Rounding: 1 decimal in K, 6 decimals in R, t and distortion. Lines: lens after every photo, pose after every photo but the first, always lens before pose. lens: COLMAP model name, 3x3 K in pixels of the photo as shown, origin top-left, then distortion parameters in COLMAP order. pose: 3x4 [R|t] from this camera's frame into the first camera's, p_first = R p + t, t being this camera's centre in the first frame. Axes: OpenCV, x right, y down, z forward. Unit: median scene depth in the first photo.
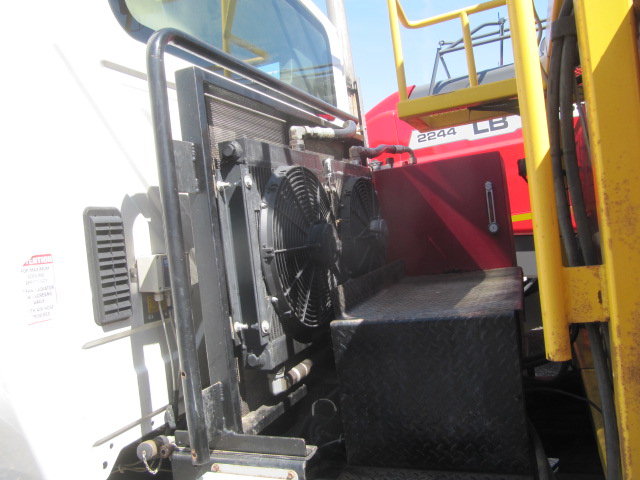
lens RADIAL K [[526.3, 0, 319.9], [0, 526.3, 239.1], [0, 0, 1]] dist [-0.069101, 0.038005]
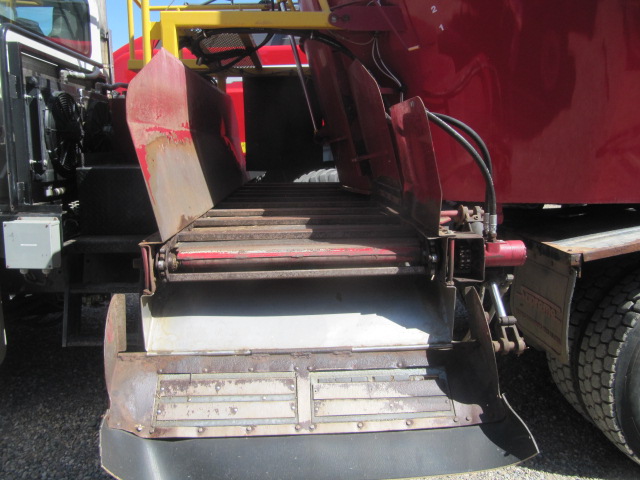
lens RADIAL K [[526.3, 0, 317.5], [0, 526.3, 242.2], [0, 0, 1]] dist [-0.069101, 0.038005]
pose [[0.901597, 0.047638, 0.429946, 0.011854], [-0.104452, 0.988482, 0.109513, 0.121065], [-0.419777, -0.143645, 0.896188, -1.354256]]
